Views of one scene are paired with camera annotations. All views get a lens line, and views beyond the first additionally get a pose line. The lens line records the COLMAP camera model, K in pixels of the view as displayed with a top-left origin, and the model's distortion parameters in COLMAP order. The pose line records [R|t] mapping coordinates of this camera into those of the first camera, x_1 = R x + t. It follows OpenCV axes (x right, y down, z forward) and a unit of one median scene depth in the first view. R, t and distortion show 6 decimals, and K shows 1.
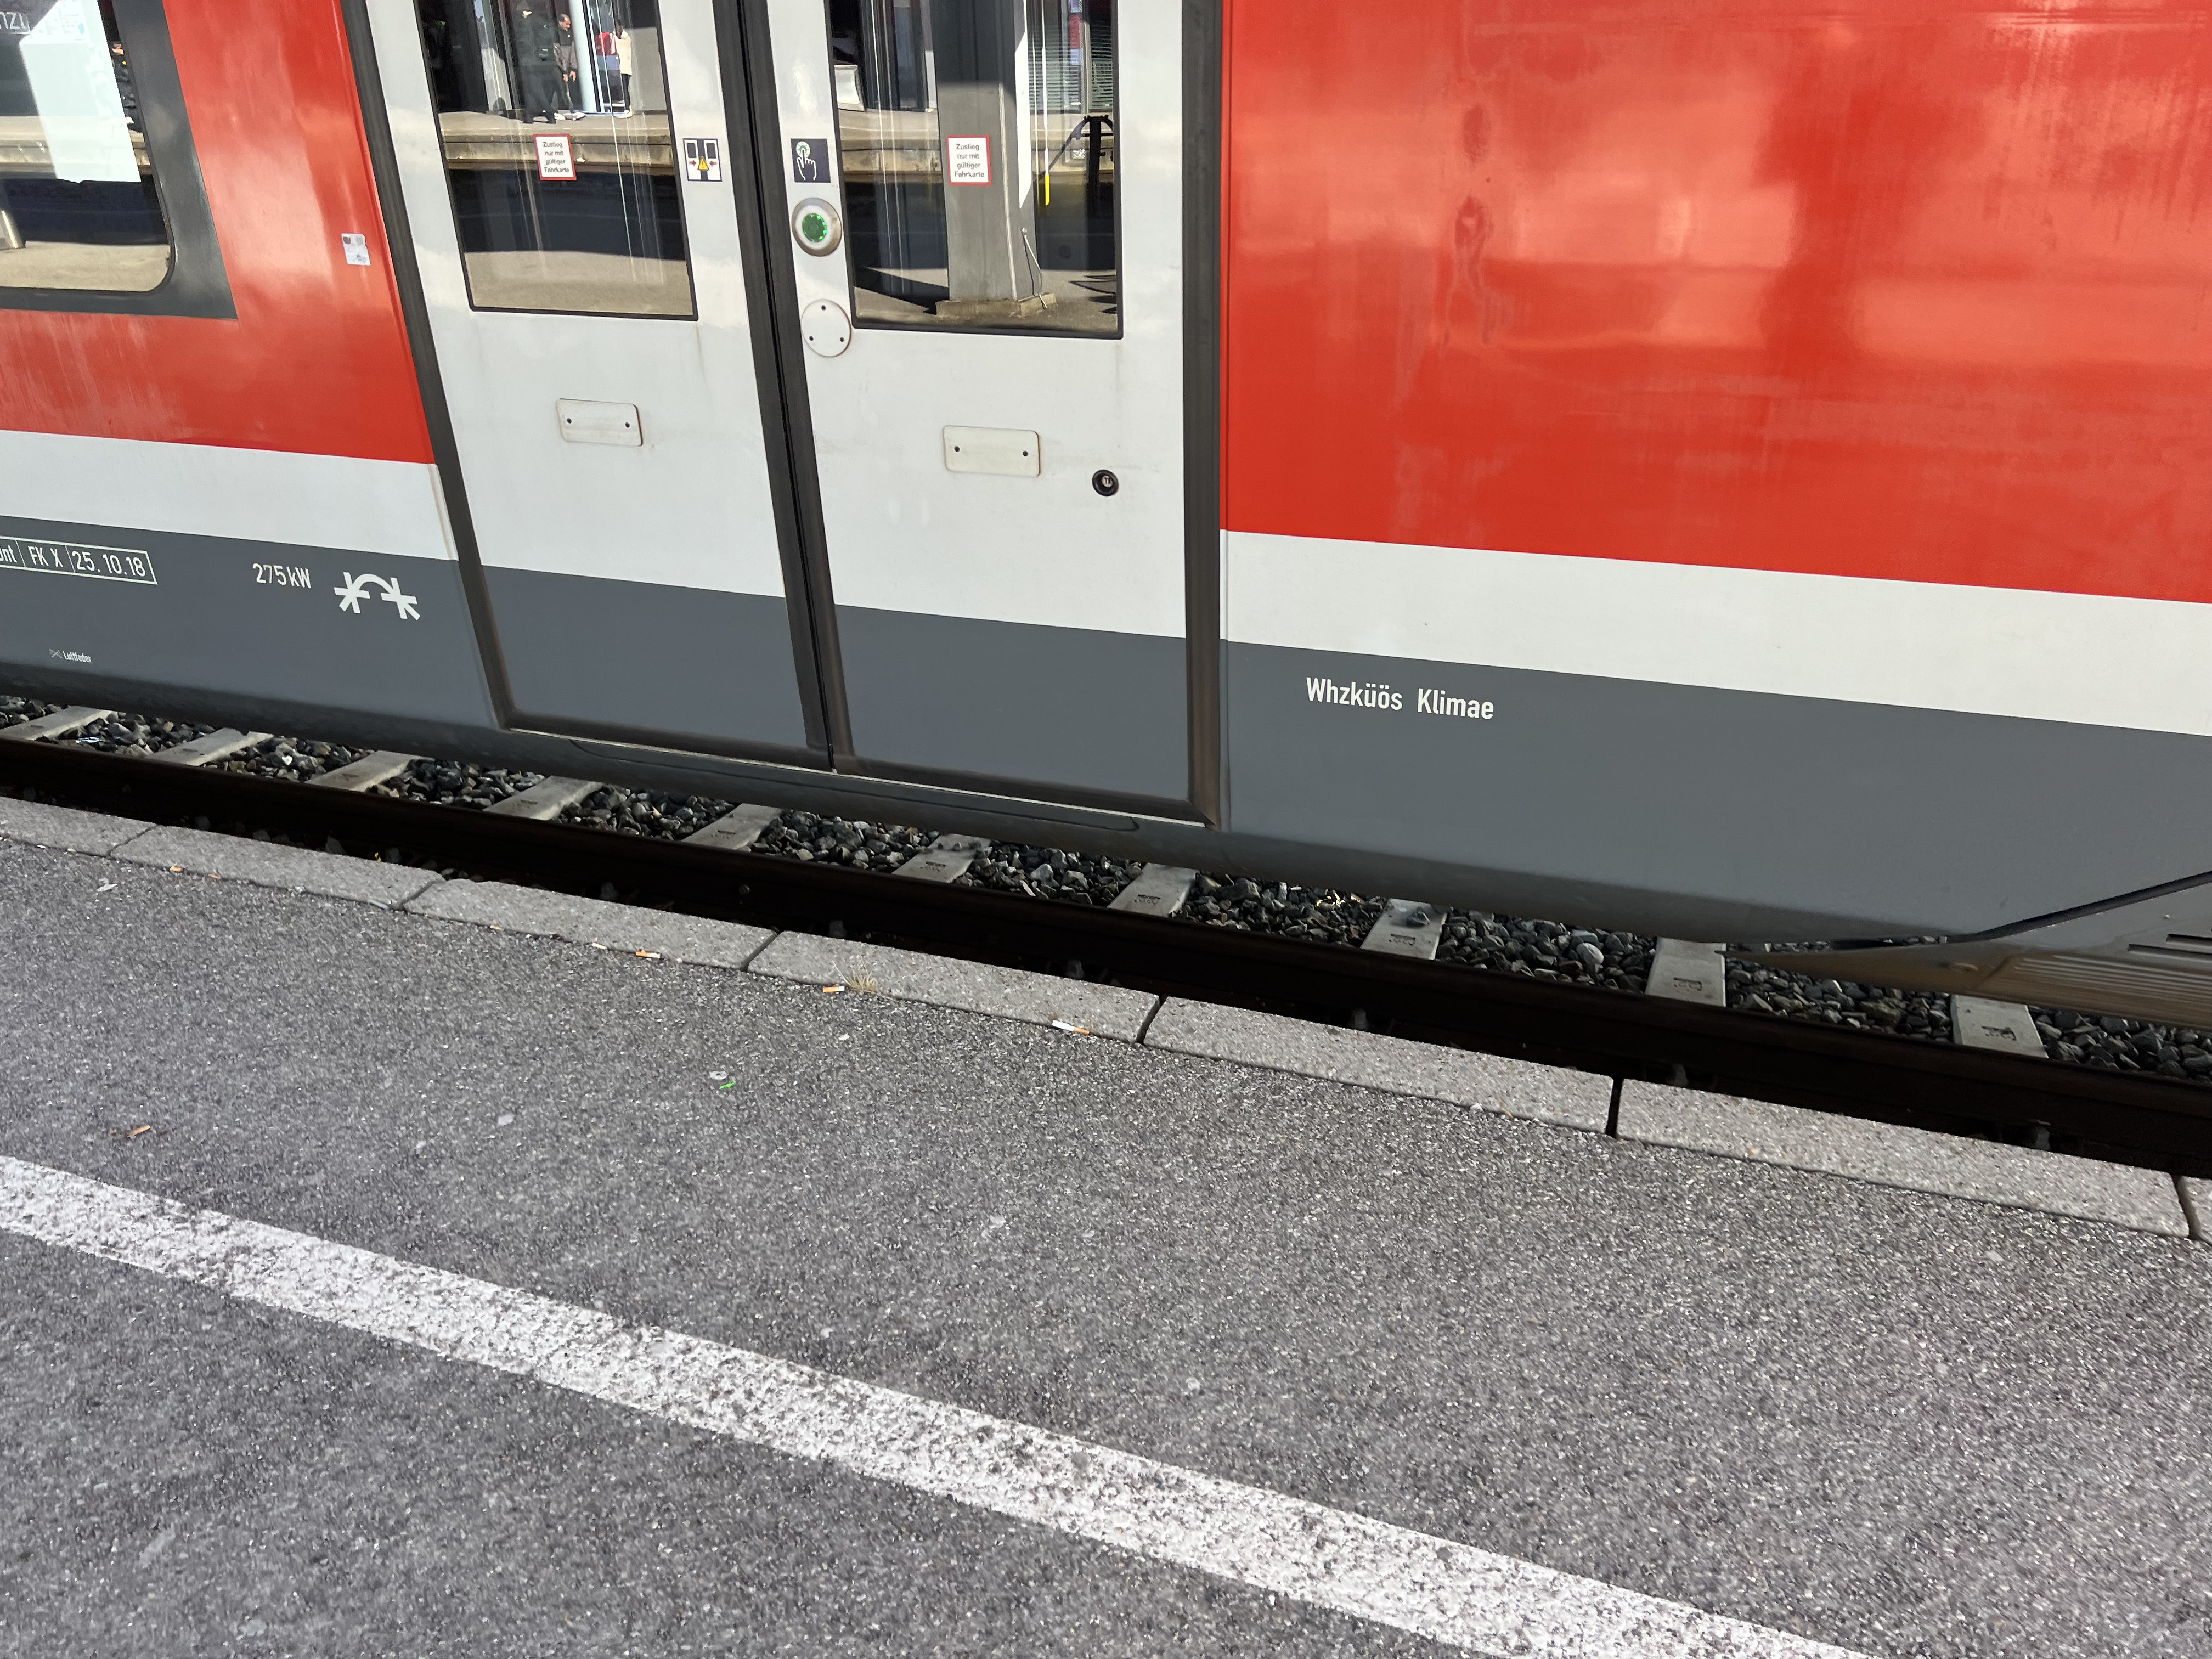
lens RADIAL K [[1662.2, 0, 1082.3], [0, 1662.2, 810.8], [0, 0, 1]] dist [0.075887, -0.088811]
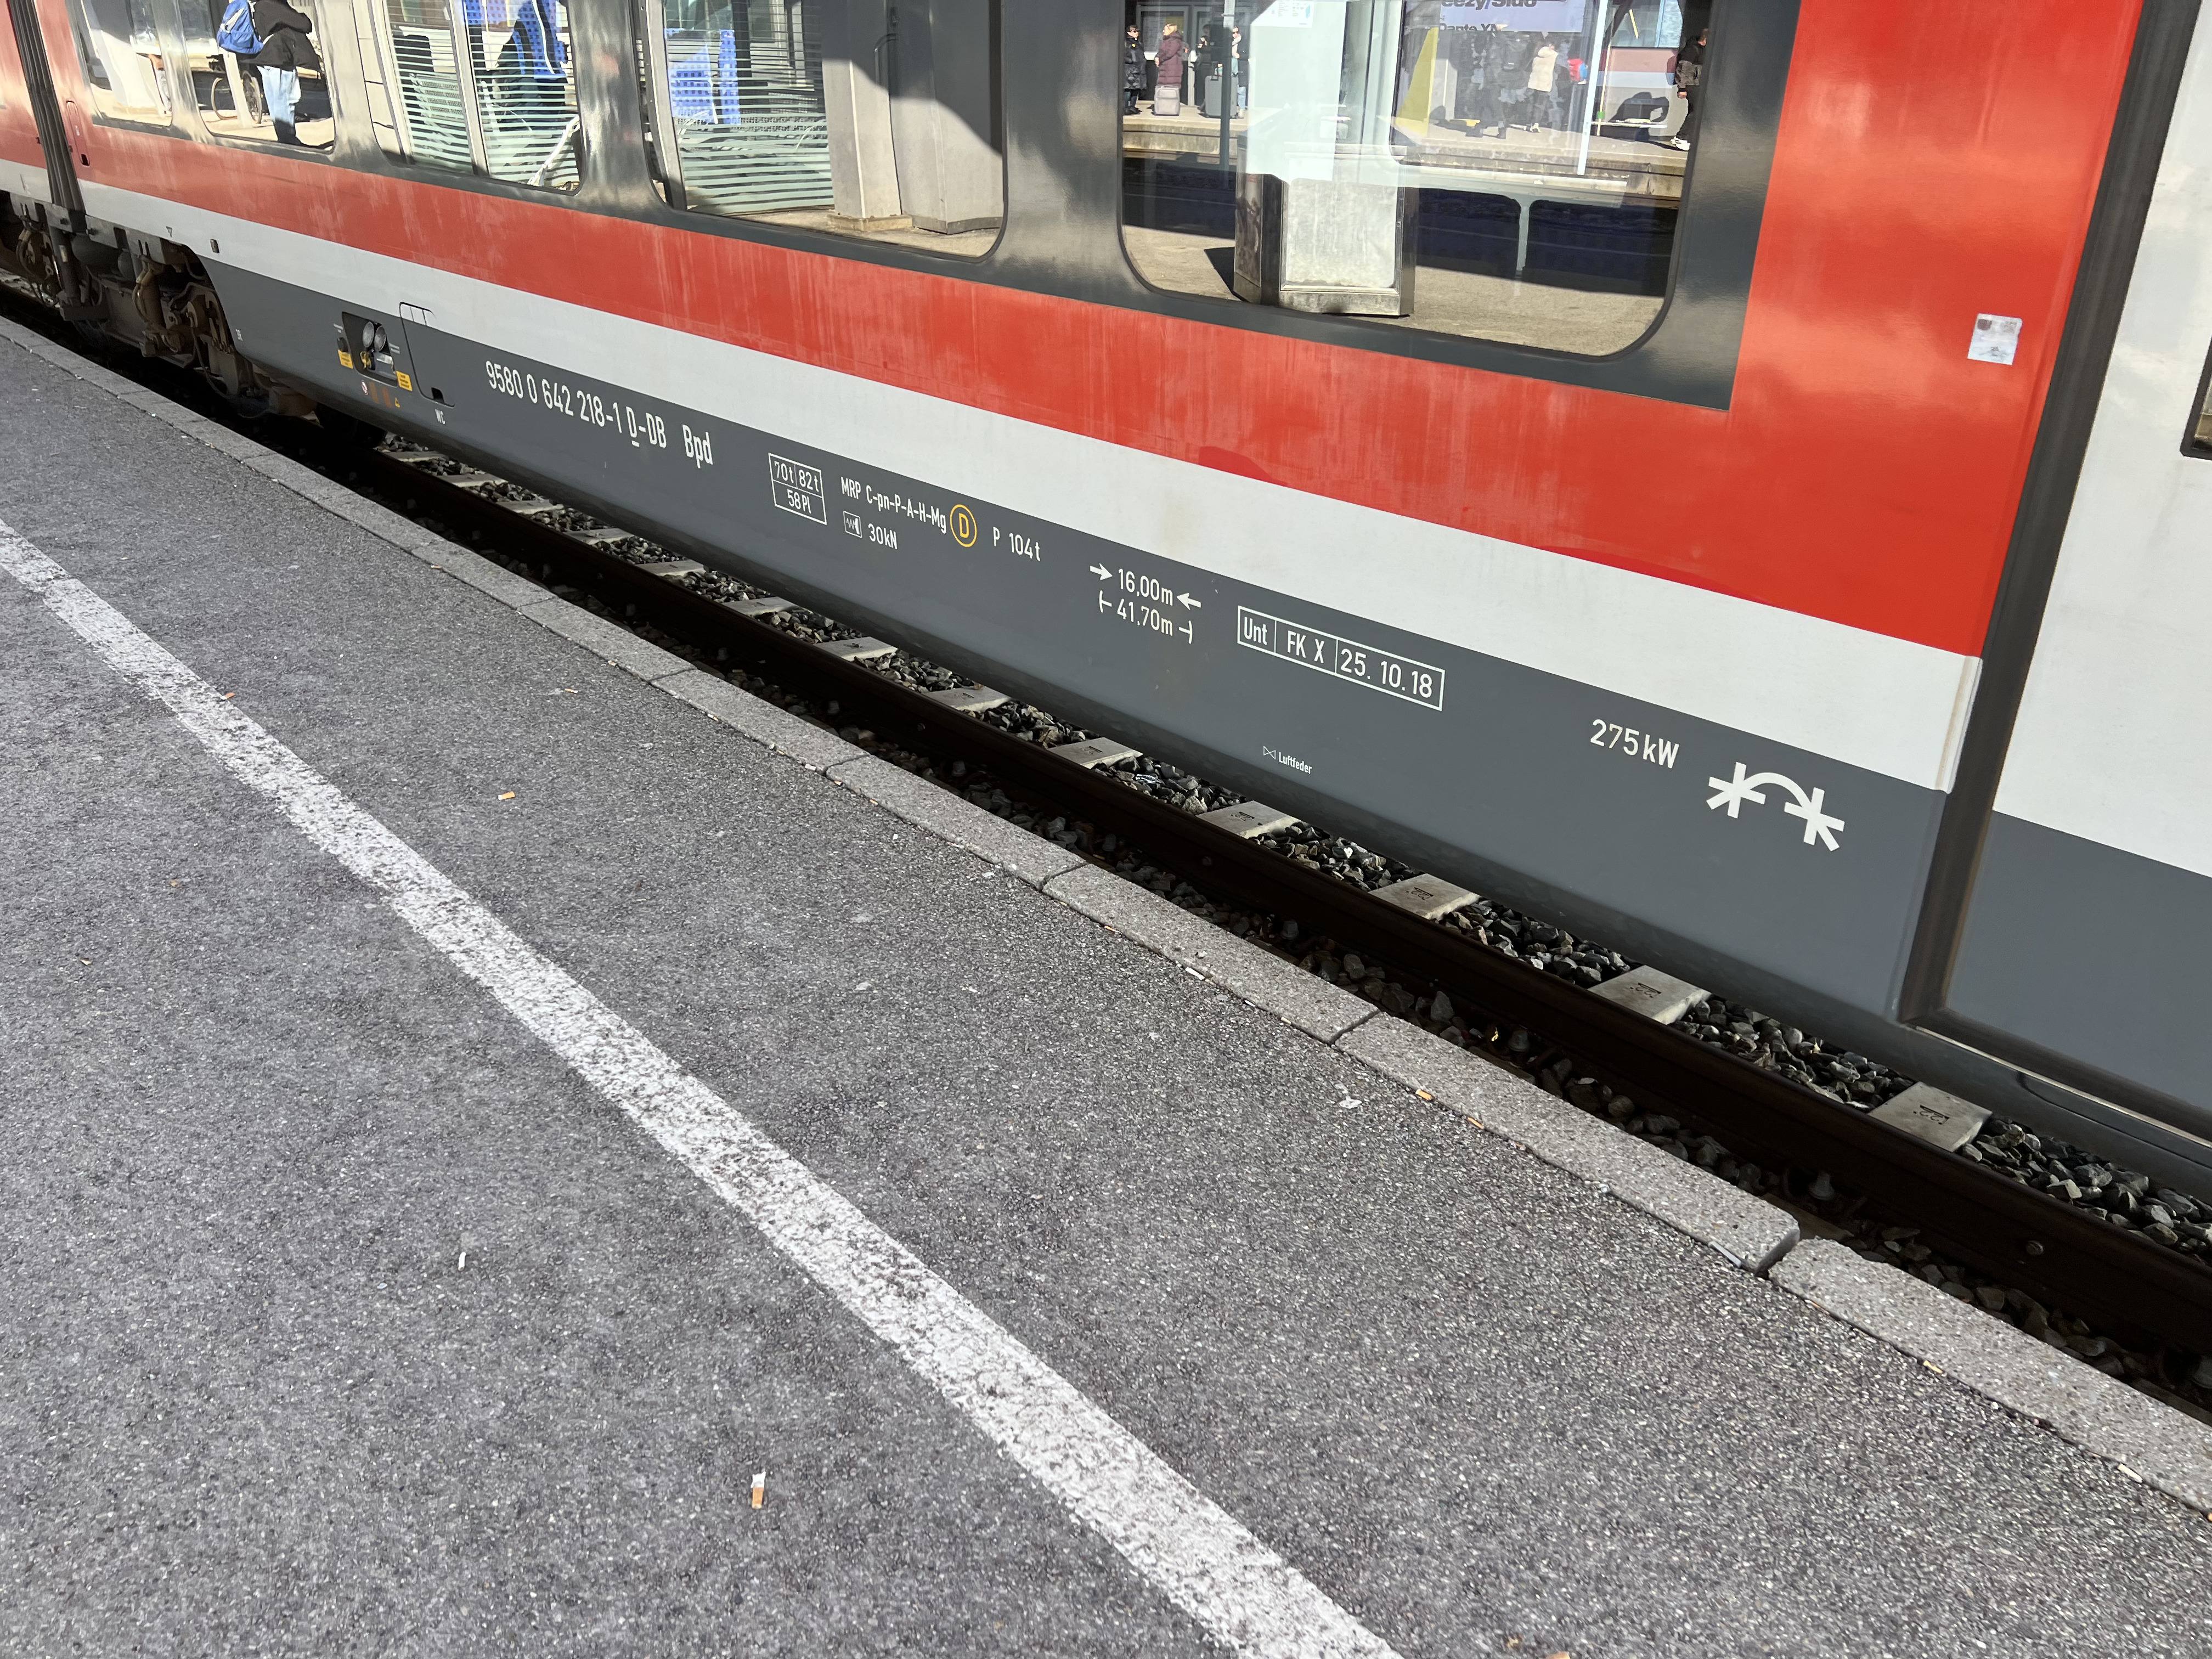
lens RADIAL K [[1662.2, 0, 1110.2], [0, 1662.2, 838.8], [0, 0, 1]] dist [0.075887, -0.088811]
pose [[0.893507, 0.229408, -0.386028, -0.390969], [-0.227109, 0.972467, 0.052245, -0.085655], [0.387385, 0.040989, 0.921007, 0.230196]]
